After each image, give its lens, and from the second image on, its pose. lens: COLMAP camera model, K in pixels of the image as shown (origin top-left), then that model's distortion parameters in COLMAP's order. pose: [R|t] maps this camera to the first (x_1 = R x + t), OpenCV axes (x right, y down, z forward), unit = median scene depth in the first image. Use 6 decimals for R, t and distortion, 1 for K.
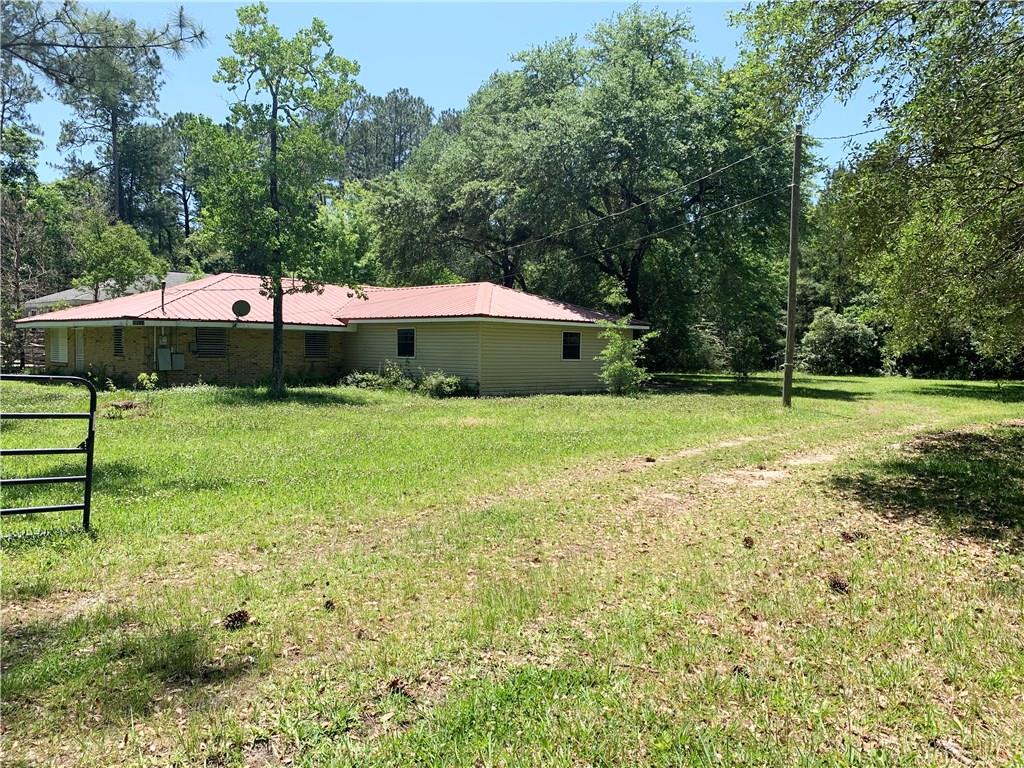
lens RADIAL K [[795.2, 0, 511.0], [0, 795.2, 382.5], [0, 0, 1]] dist [0.033765, -0.023106]
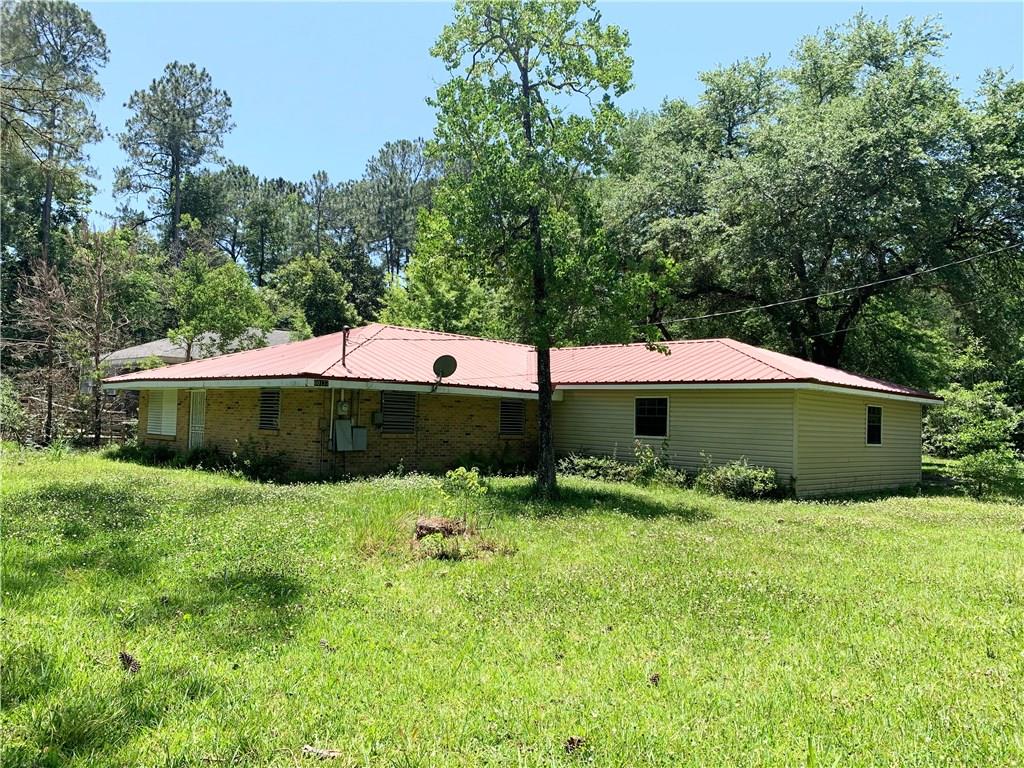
lens RADIAL K [[795.2, 0, 511.4], [0, 795.2, 384.7], [0, 0, 1]] dist [0.033765, -0.023106]
pose [[0.999848, 0.017378, 0.001370, -0.249174], [-0.017194, 0.996084, -0.086721, -0.013192], [-0.002872, 0.086685, 0.996232, 0.254573]]
